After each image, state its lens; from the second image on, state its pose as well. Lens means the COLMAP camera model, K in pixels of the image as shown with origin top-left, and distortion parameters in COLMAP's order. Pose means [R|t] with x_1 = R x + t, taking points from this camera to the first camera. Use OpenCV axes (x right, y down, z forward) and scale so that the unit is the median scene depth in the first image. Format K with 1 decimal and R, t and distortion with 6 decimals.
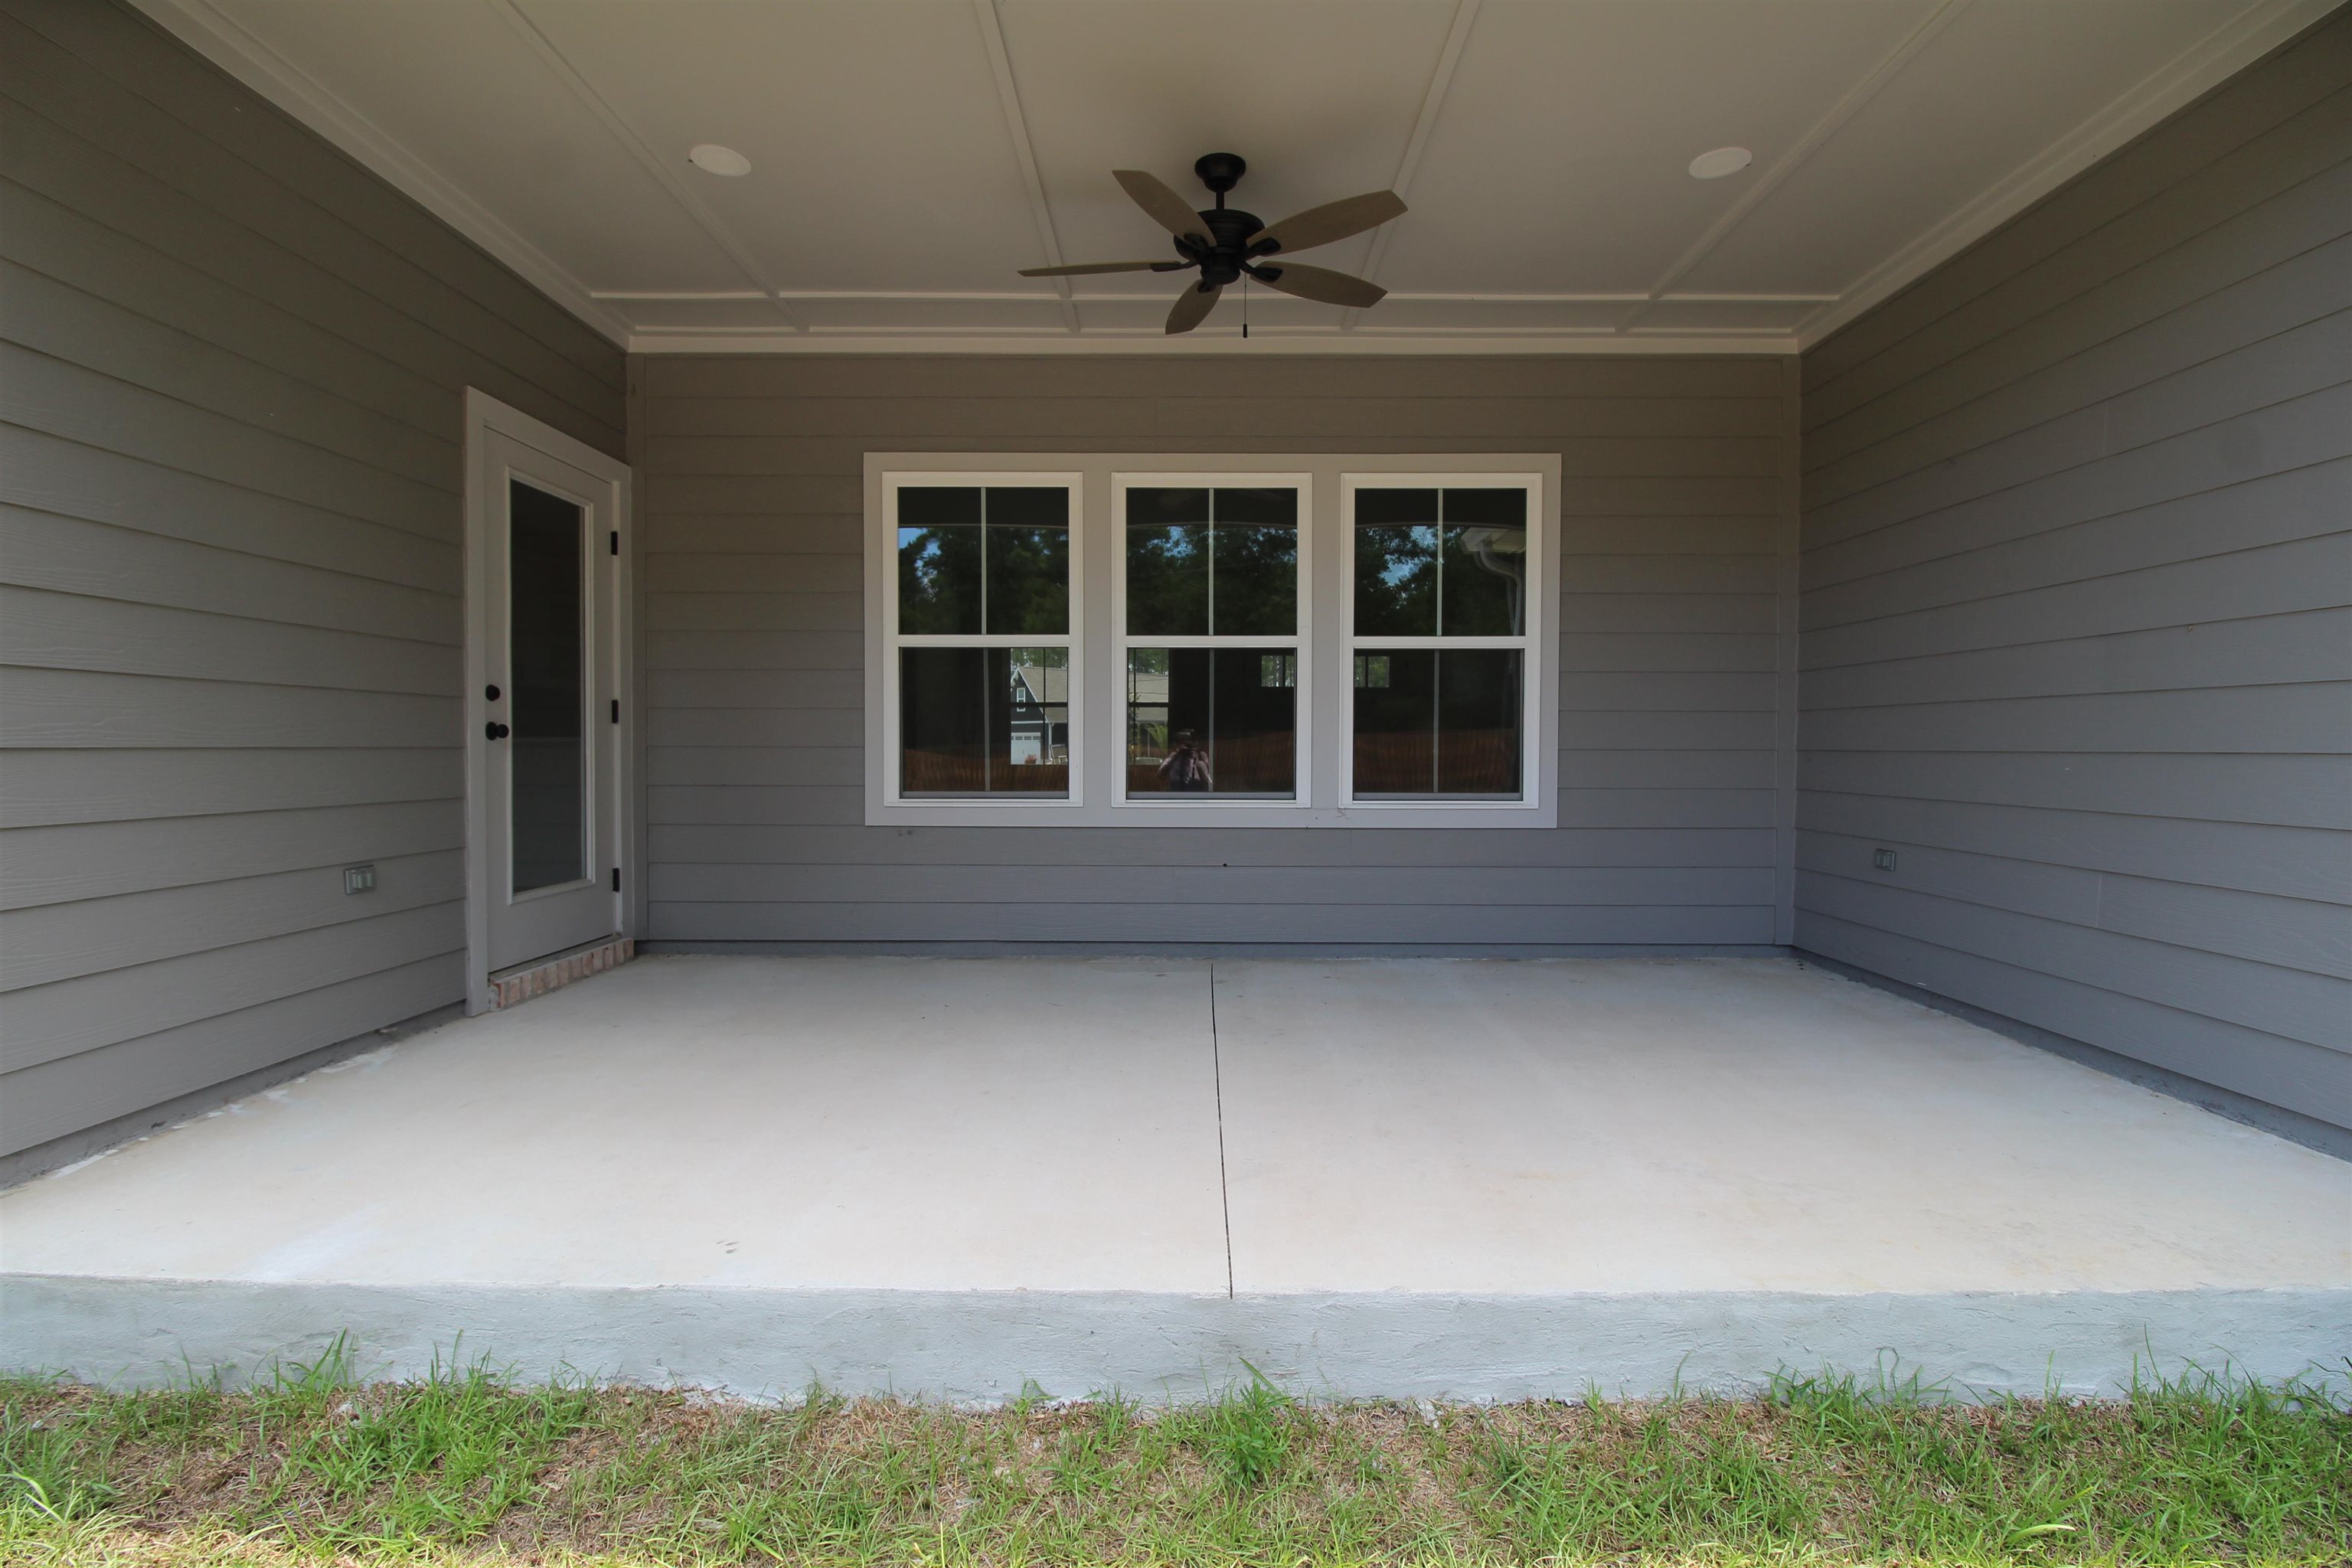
lens RADIAL K [[1104.4, 0, 1176.0], [0, 1104.4, 784.0], [0, 0, 1]] dist [0.000359, -0.000167]
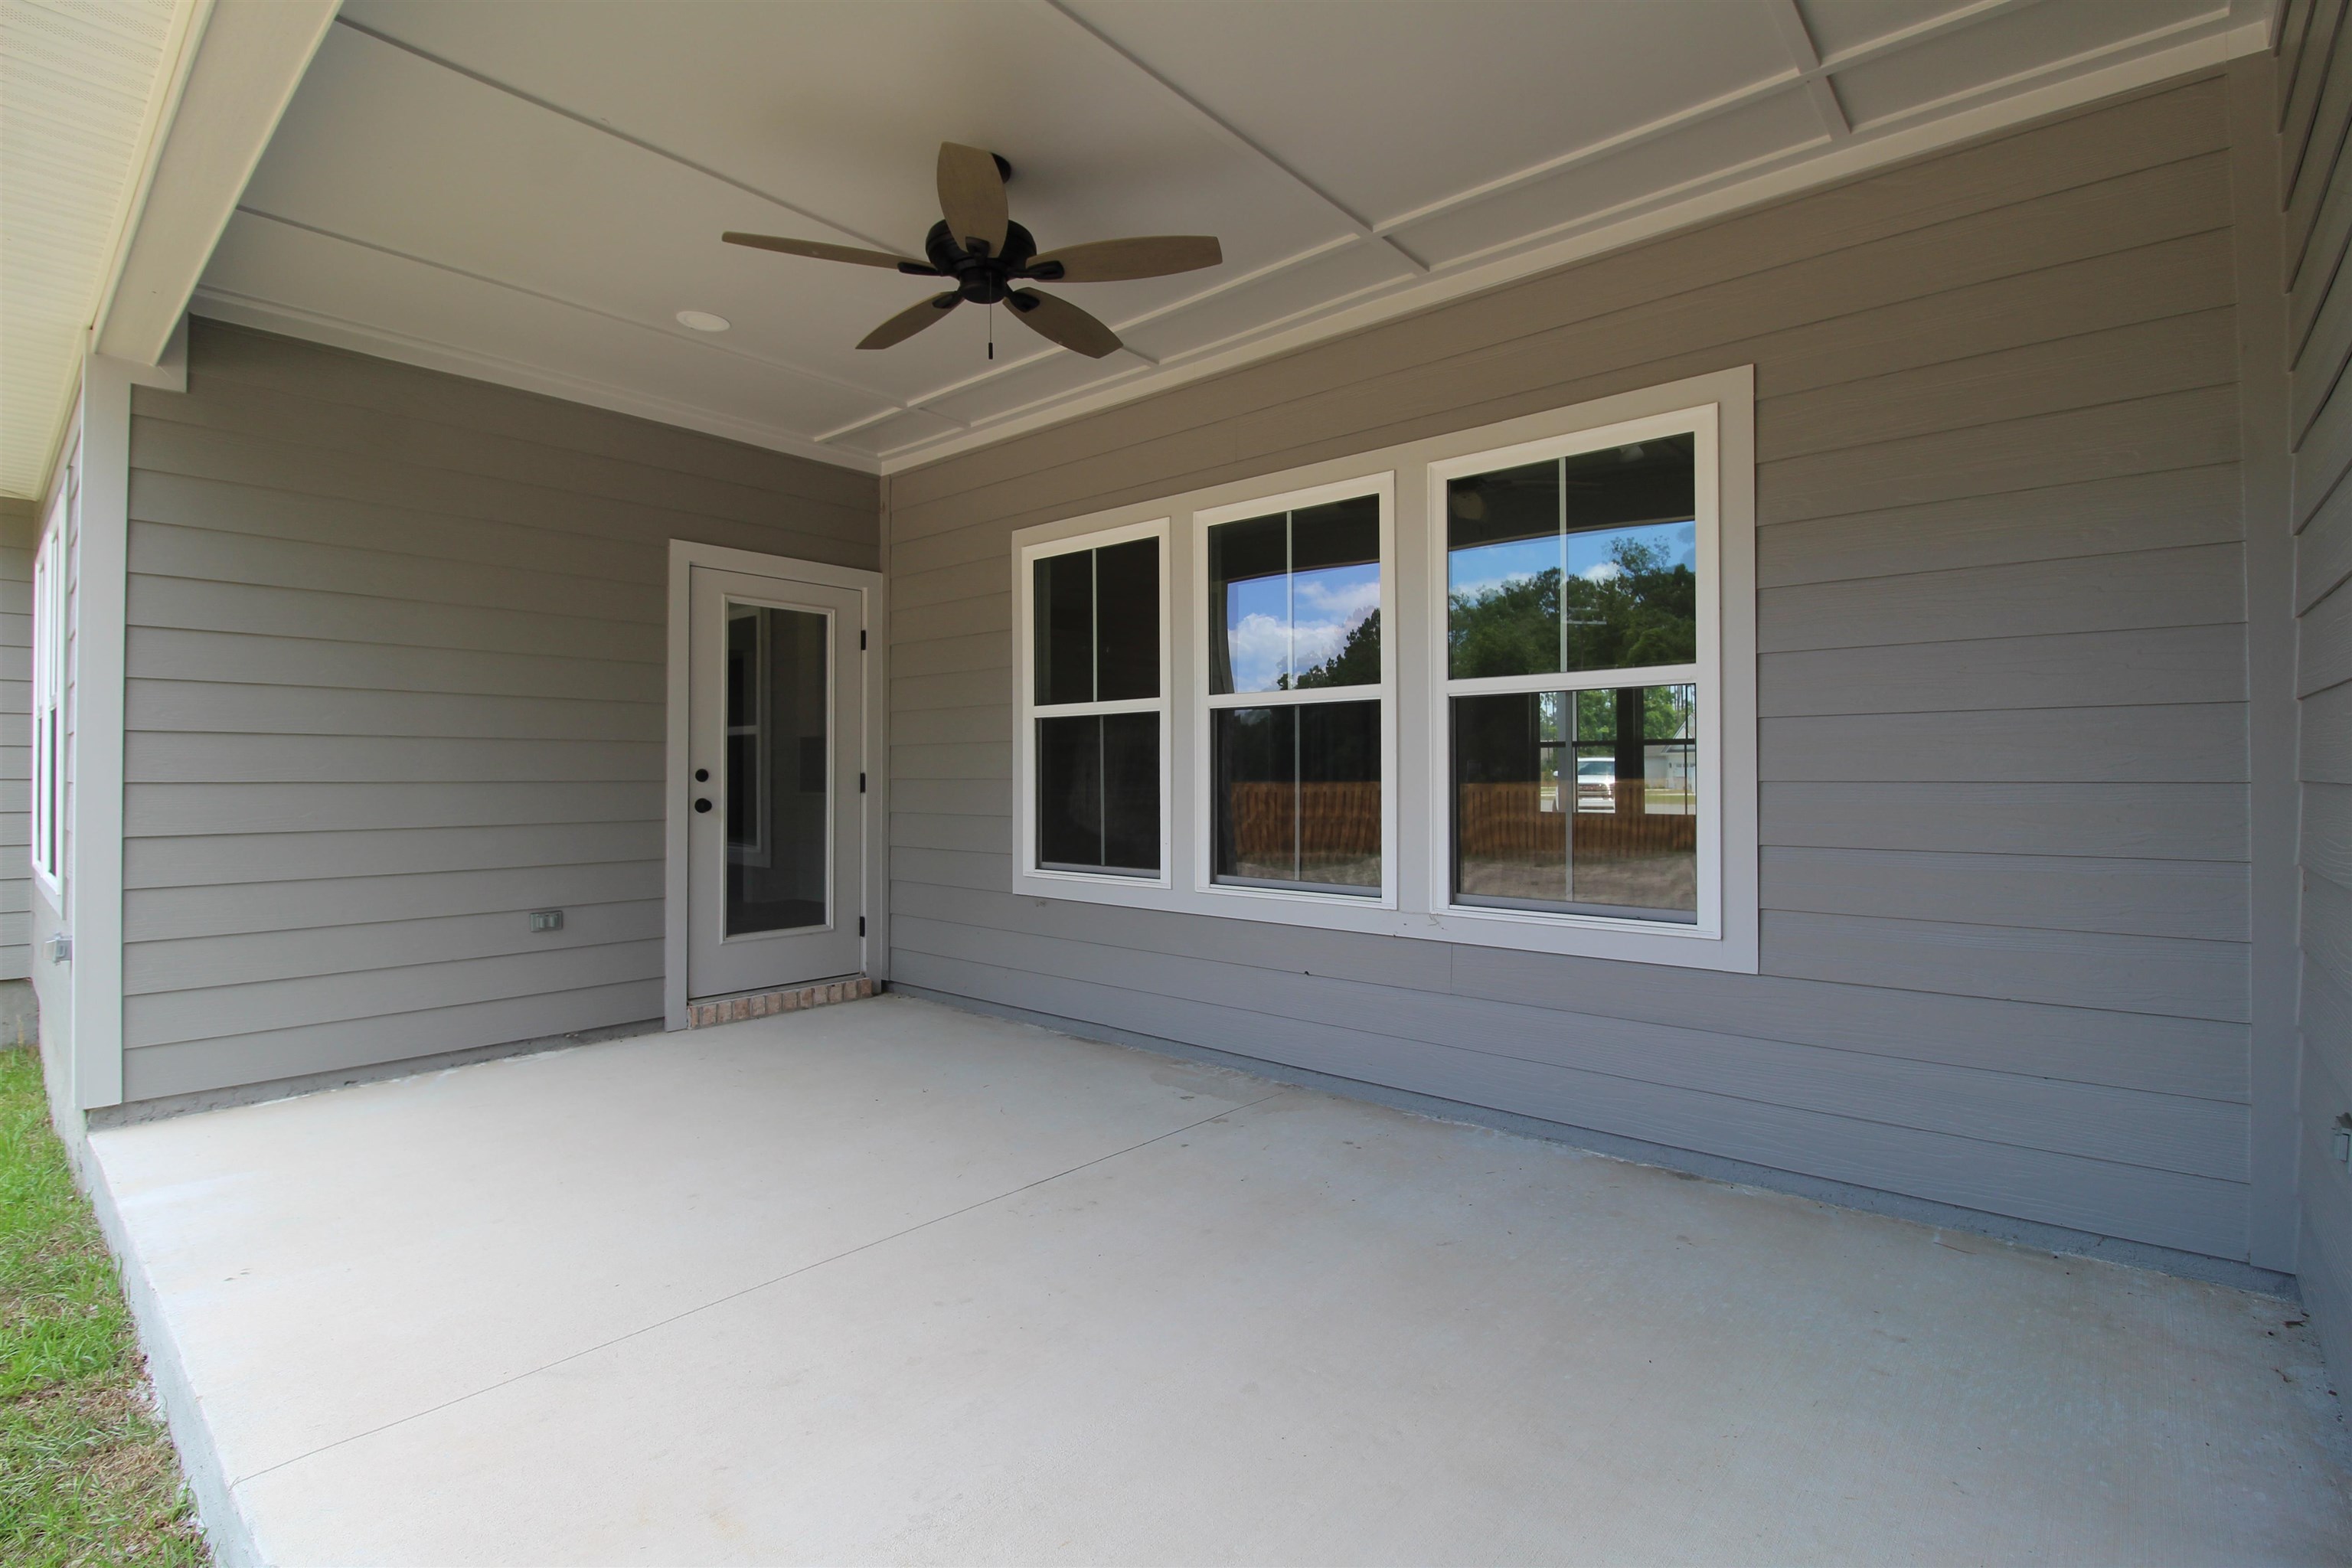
lens RADIAL K [[1093.9, 0, 1175.2], [0, 1093.9, 776.4], [0, 0, 1]] dist [-0.003075, -0.000277]
pose [[0.757838, -0.003338, -0.652435, 0.532629], [-0.017202, 0.999537, -0.025095, -0.052073], [0.652216, 0.030241, 0.757429, 0.356869]]
